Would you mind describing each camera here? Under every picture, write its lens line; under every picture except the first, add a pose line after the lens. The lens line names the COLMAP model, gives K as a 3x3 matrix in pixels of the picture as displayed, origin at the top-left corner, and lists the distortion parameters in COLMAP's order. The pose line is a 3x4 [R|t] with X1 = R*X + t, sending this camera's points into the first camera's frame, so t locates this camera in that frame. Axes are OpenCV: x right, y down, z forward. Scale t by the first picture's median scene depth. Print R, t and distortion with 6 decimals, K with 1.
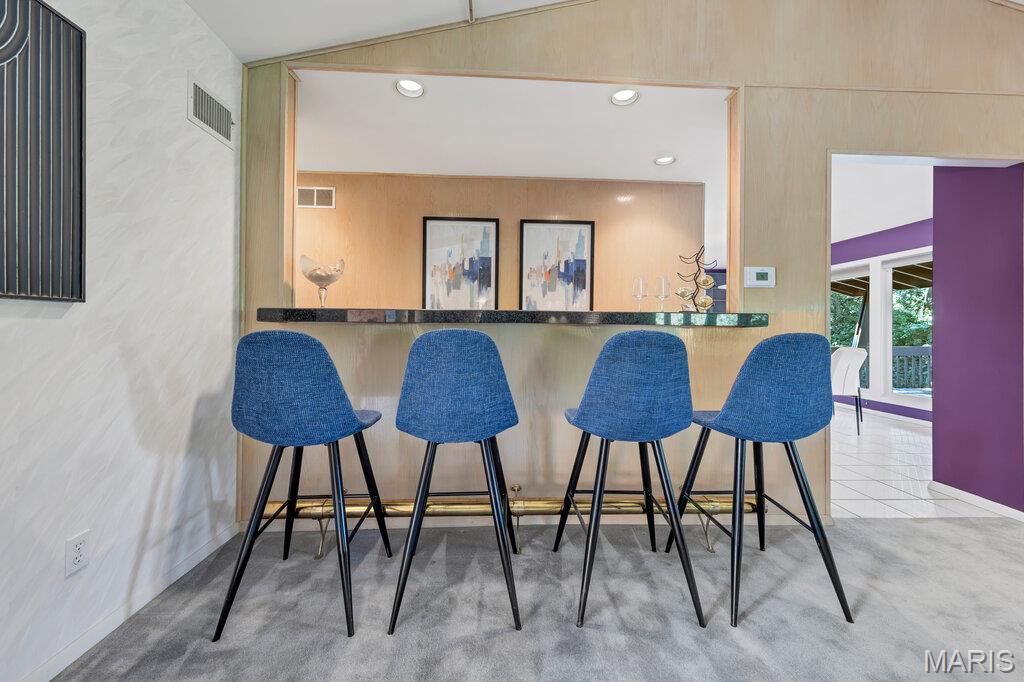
lens RADIAL K [[397.8, 0, 509.8], [0, 397.8, 331.9], [0, 0, 1]] dist [0.006229, -0.000093]
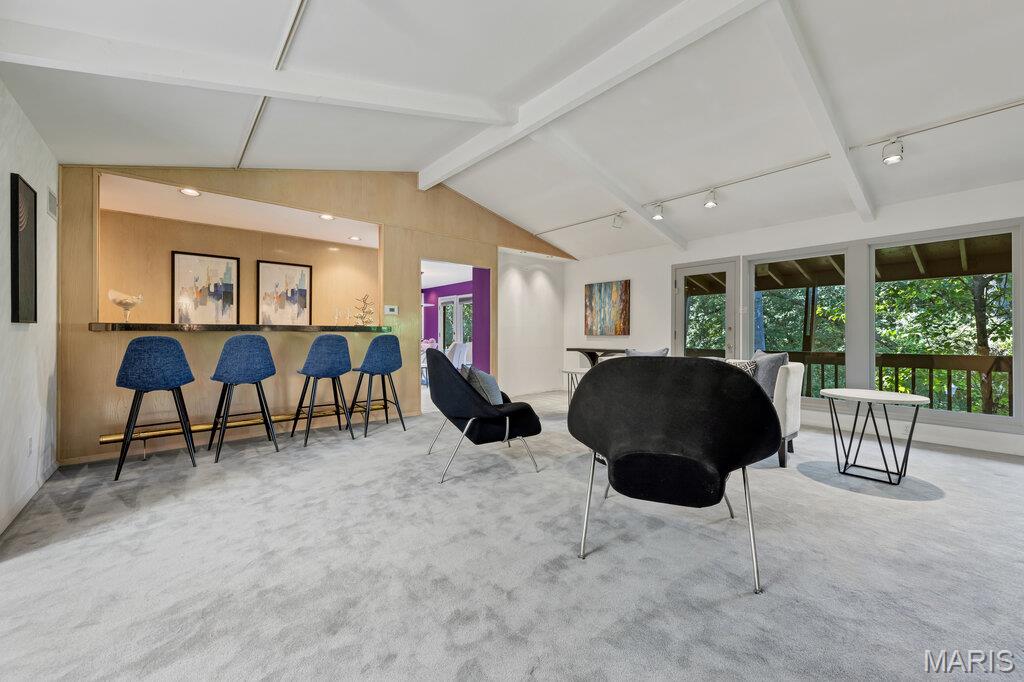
lens RADIAL K [[397.8, 0, 509.8], [0, 397.8, 331.9], [0, 0, 1]] dist [0.006229, -0.000093]
pose [[0.790002, -0.005342, 0.613081, -0.236500], [0.010591, 0.999932, -0.004935, 0.004248], [-0.613013, 0.010392, 0.790005, -1.241706]]
